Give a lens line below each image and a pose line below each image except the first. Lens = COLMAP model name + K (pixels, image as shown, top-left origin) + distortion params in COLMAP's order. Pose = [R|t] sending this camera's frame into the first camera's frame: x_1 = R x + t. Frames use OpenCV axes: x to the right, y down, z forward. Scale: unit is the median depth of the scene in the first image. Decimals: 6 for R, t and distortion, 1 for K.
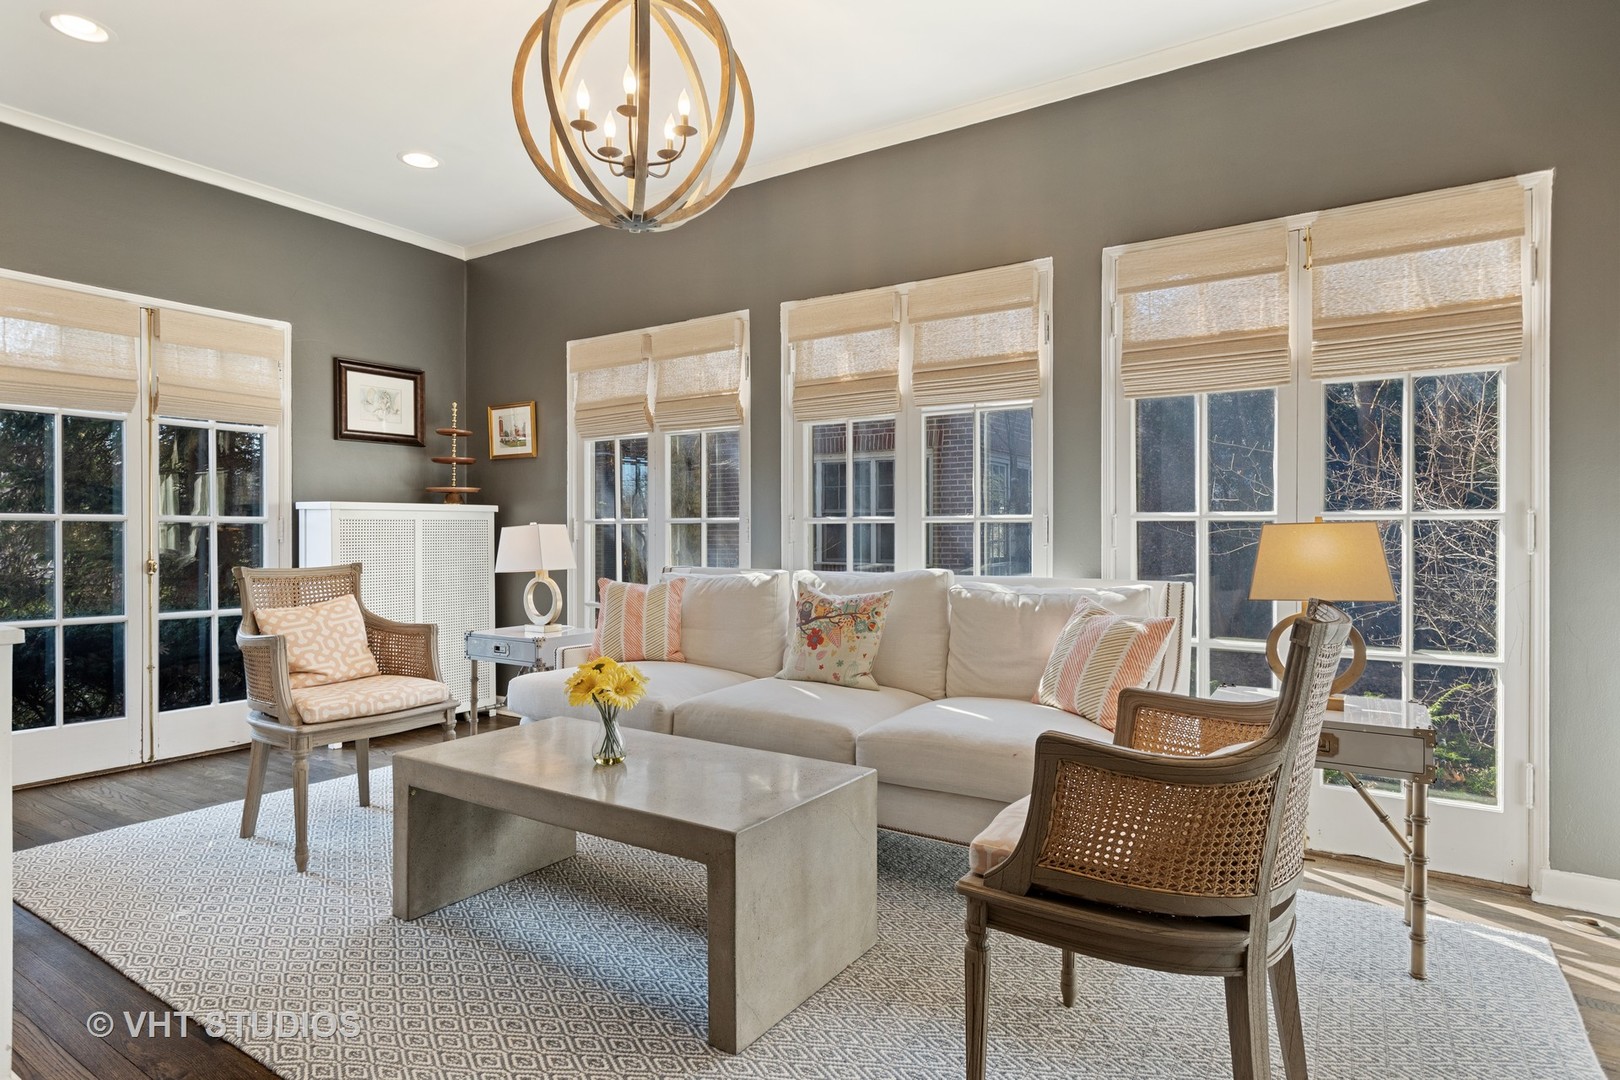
lens RADIAL K [[879.3, 0, 798.6], [0, 879.3, 542.6], [0, 0, 1]] dist [0.003003, 0.000957]
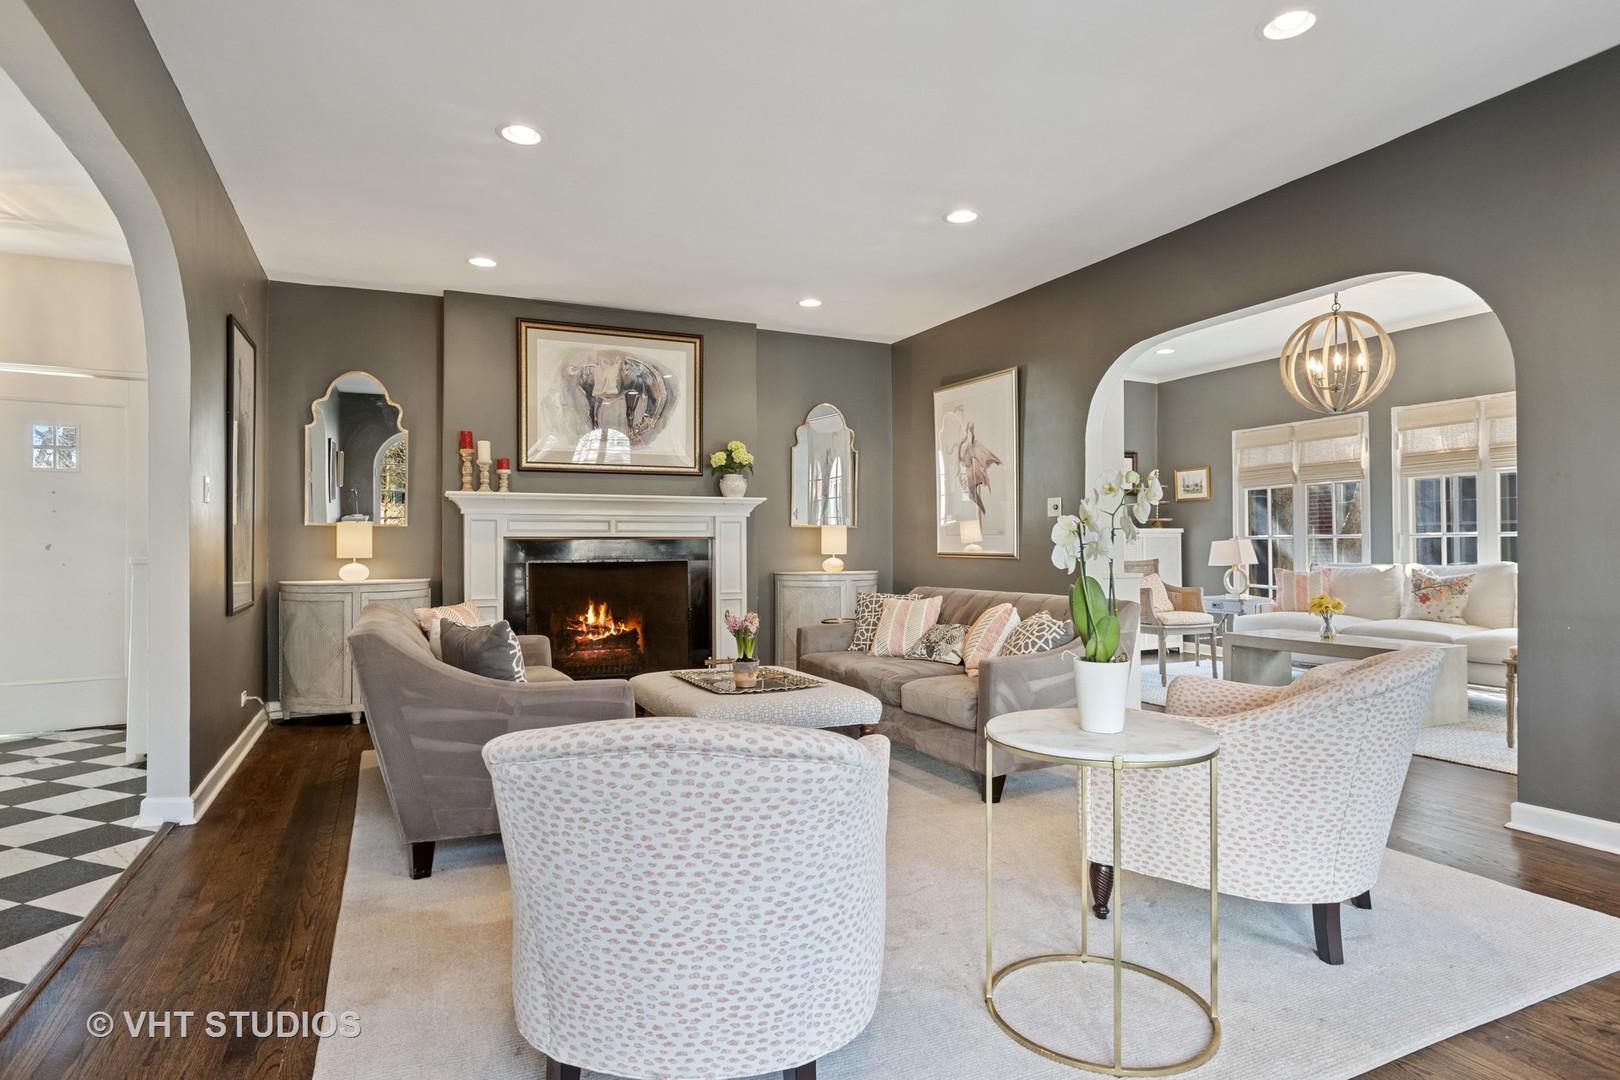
lens RADIAL K [[879.3, 0, 798.6], [0, 879.3, 542.6], [0, 0, 1]] dist [0.003003, 0.000957]
pose [[0.850538, -0.009168, -0.525833, -0.102868], [0.000402, 0.999859, -0.016782, 0.016420], [0.525913, 0.014062, 0.850422, -1.054392]]
